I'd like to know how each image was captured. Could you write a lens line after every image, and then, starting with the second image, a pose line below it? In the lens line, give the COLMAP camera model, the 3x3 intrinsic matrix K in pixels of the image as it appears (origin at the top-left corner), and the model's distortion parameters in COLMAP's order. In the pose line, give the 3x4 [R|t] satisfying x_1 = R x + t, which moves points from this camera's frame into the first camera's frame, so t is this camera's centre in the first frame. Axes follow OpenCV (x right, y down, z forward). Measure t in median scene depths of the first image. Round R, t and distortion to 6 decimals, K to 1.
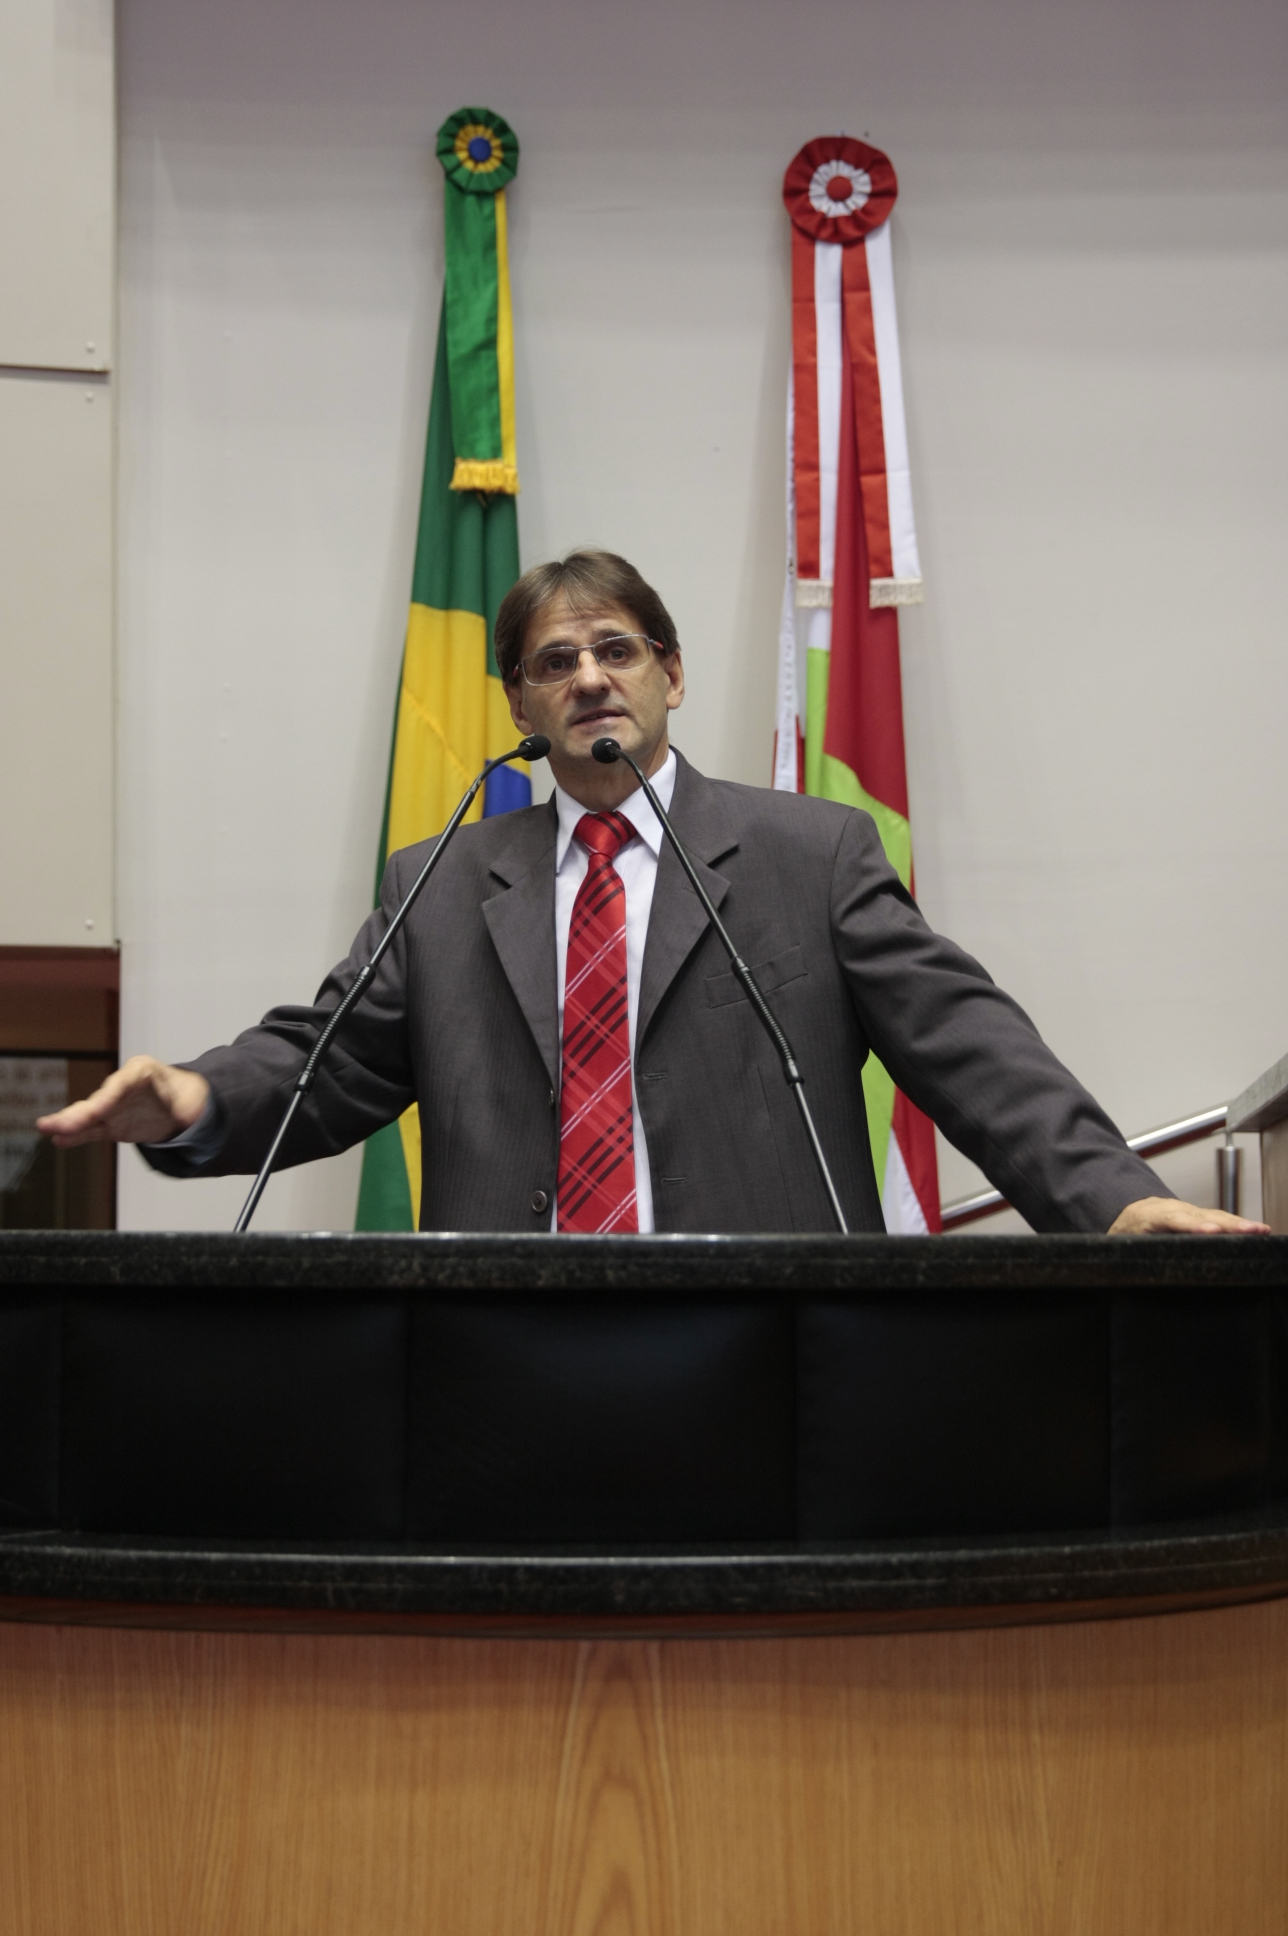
lens RADIAL K [[3269.9, 0, 624.4], [0, 3269.9, 956.7], [0, 0, 1]] dist [-0.044420, 0.000000]
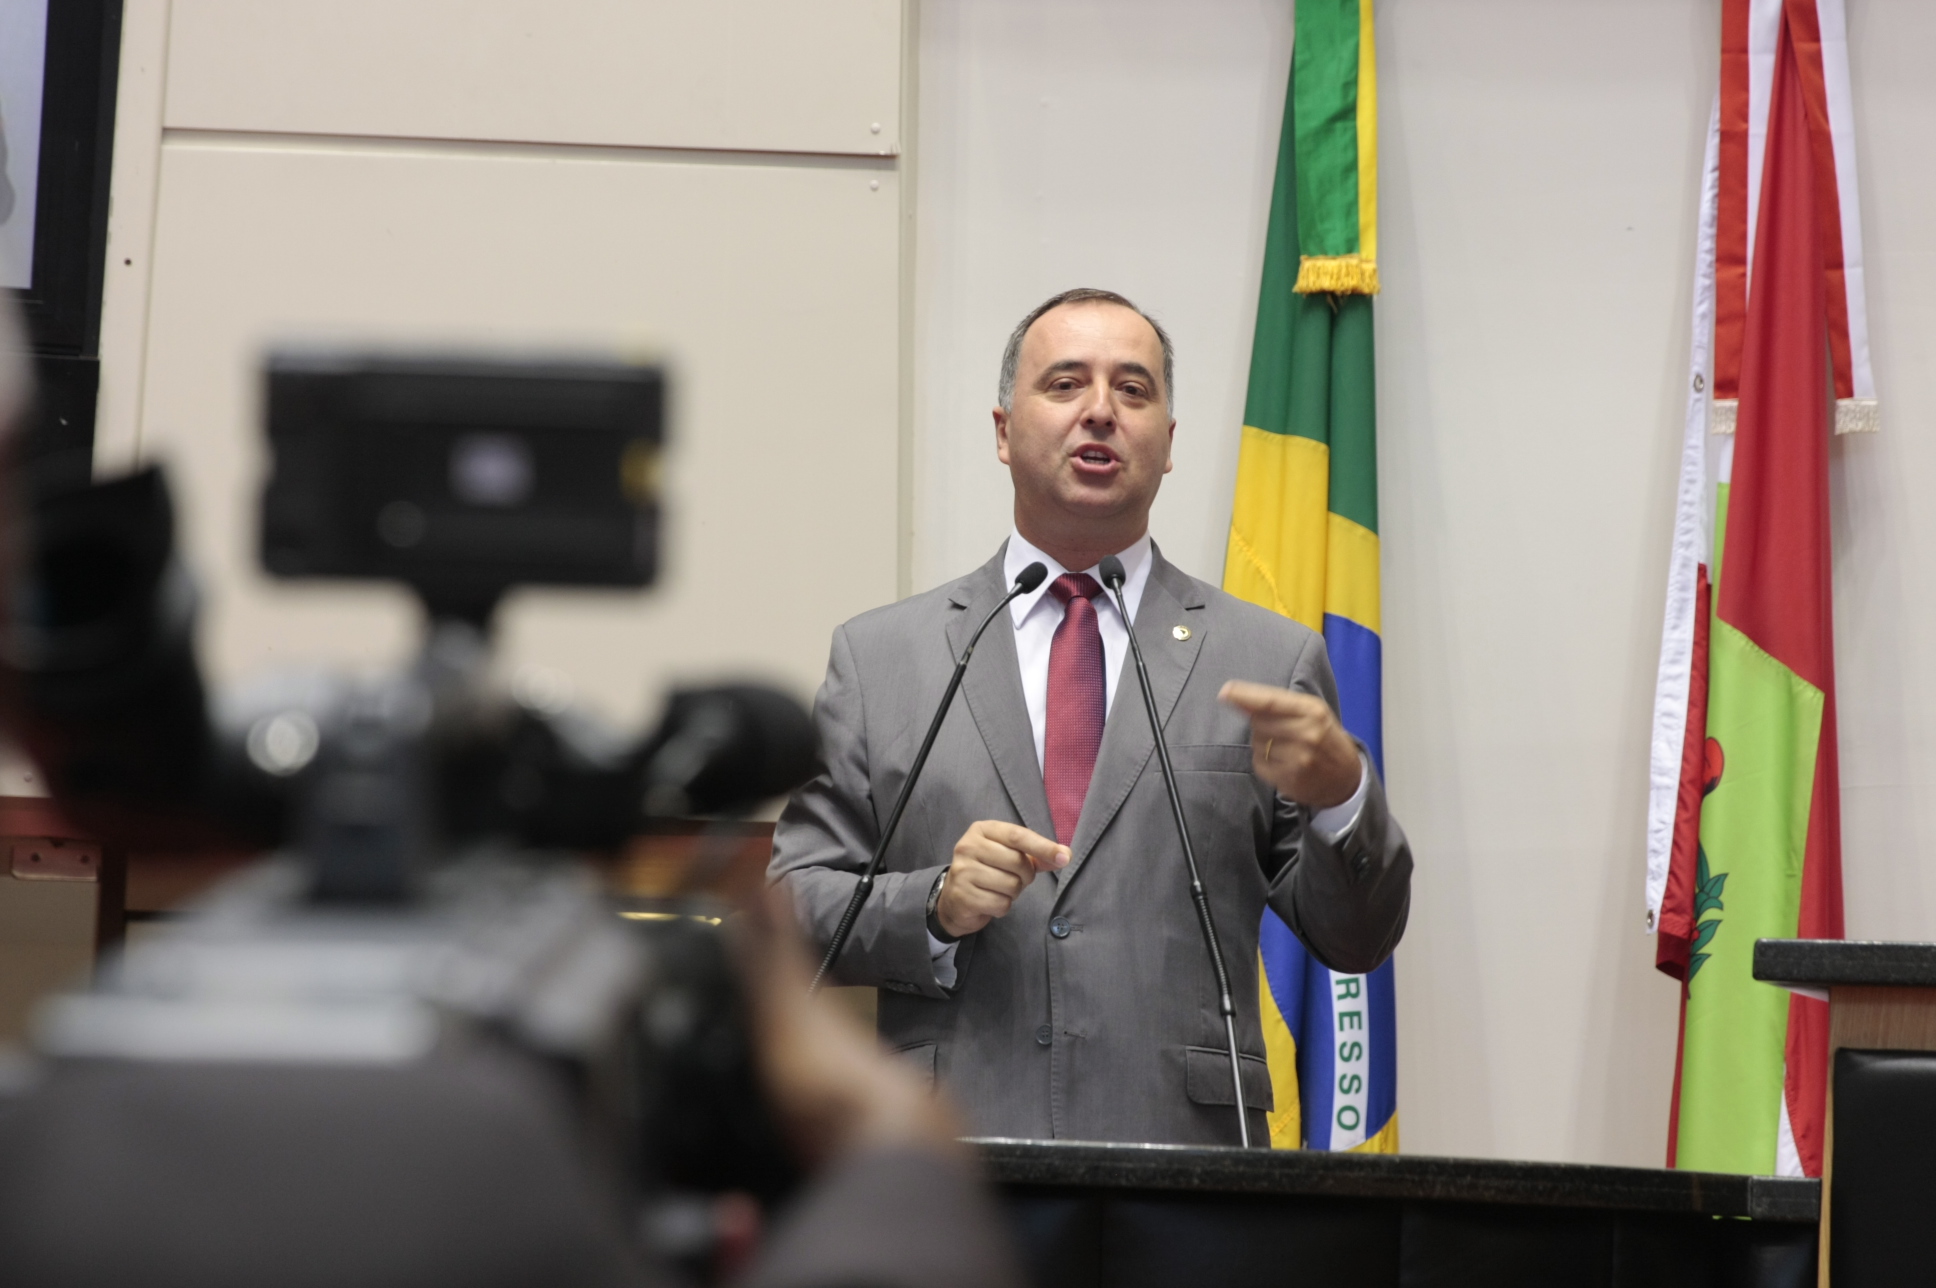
lens RADIAL K [[5899.9, 0, 974.6], [0, 5899.9, 651.9], [0, 0, 1]] dist [0.073960, 0.000000]
pose [[0.972757, 0.013361, -0.231442, 0.221372], [-0.016630, 0.999788, -0.012179, -0.030382], [0.231230, 0.015696, 0.972773, -0.498995]]
